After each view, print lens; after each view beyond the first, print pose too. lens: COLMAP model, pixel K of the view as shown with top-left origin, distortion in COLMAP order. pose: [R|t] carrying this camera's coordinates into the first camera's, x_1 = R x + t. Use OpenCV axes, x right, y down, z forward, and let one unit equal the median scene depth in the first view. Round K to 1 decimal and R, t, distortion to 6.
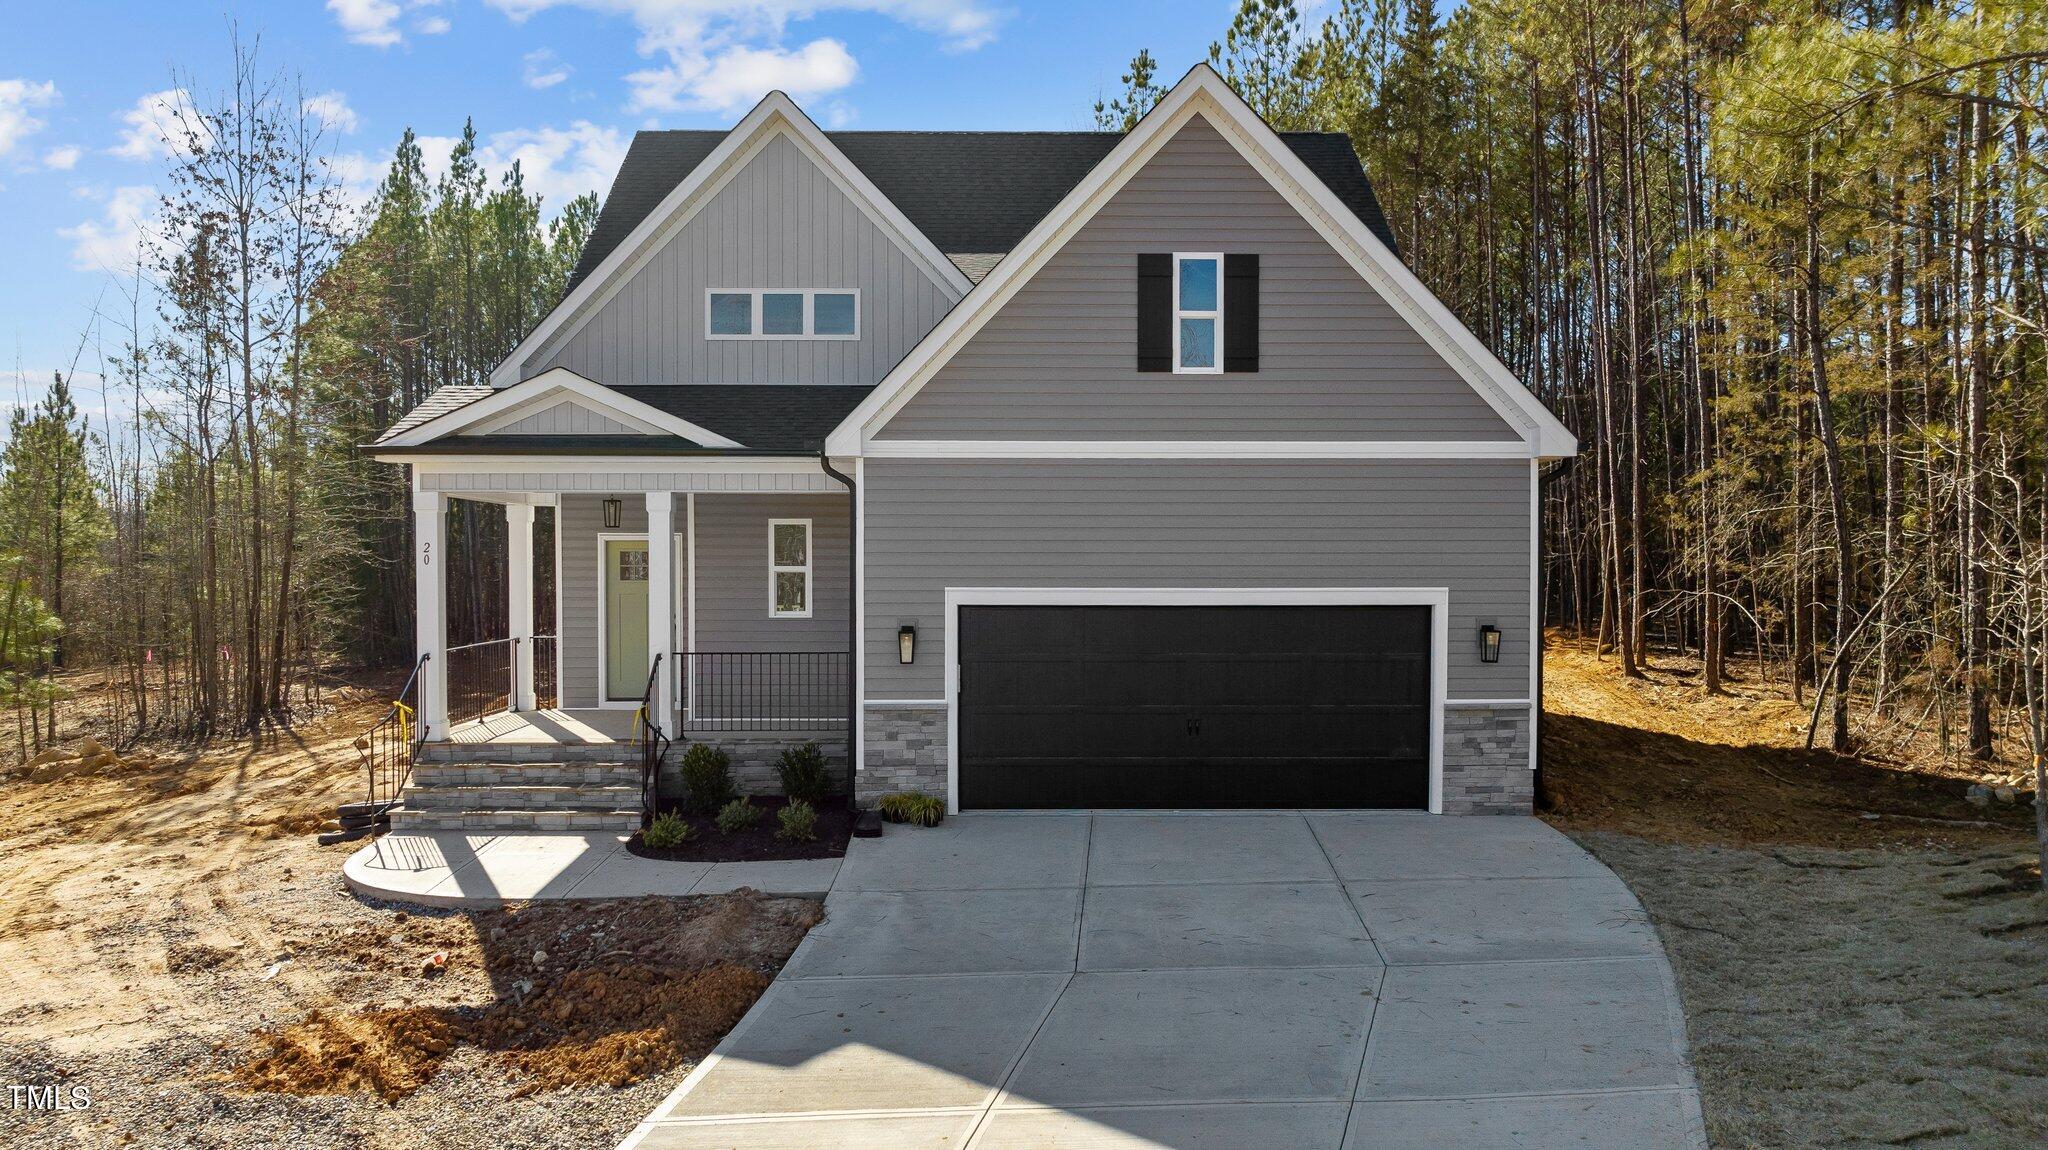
lens RADIAL K [[1428.3, 0, 1024.6], [0, 1428.3, 586.9], [0, 0, 1]] dist [0.036050, -0.001510]
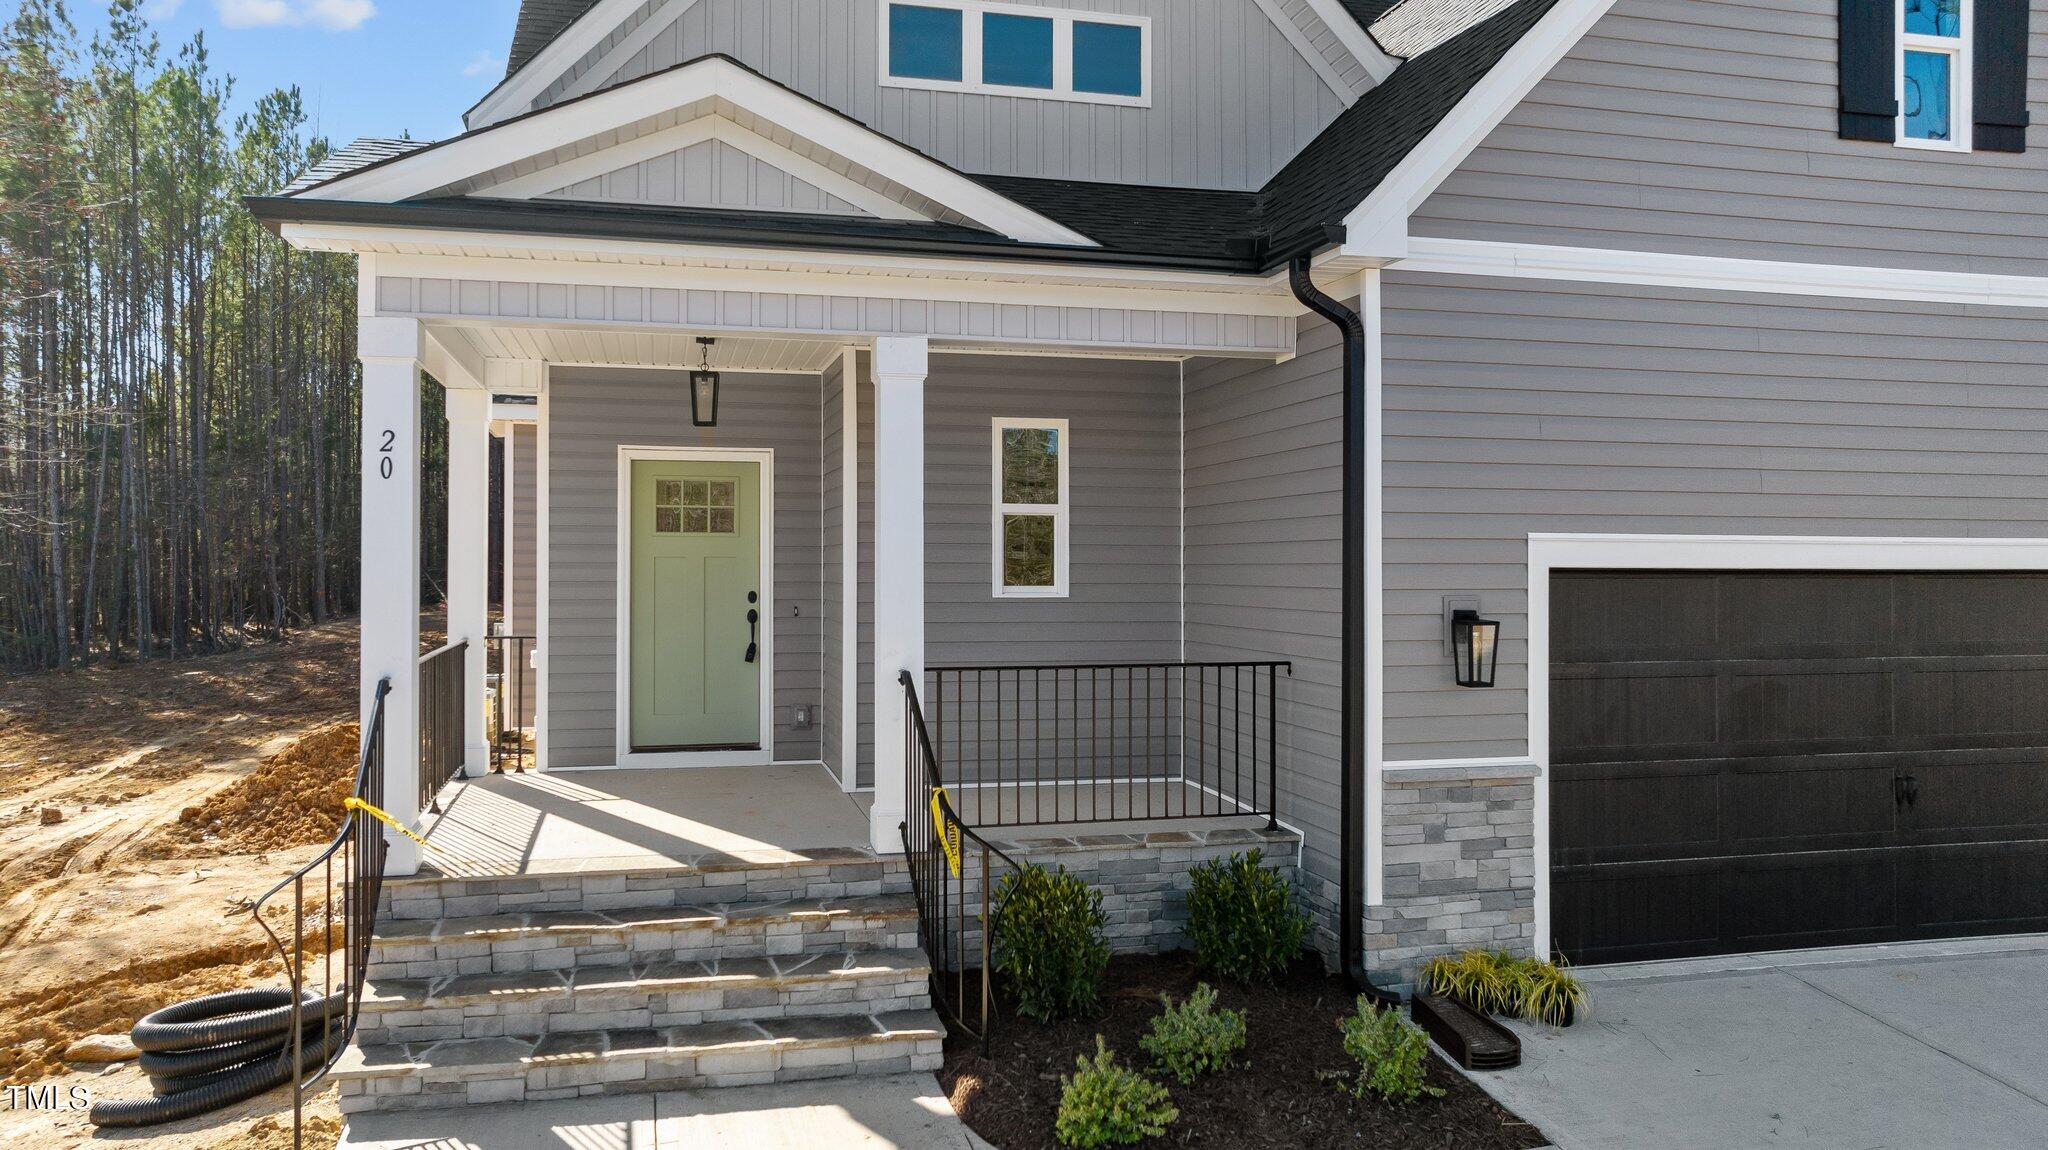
lens RADIAL K [[1448.9, 0, 1075.1], [0, 1448.9, 537.8], [0, 0, 1]] dist [-0.002677, 0.027850]
pose [[0.971871, 0.006110, 0.235435, -0.320959], [0.000165, 0.999646, -0.026622, 0.015017], [-0.235515, 0.025912, 0.971525, 0.522730]]
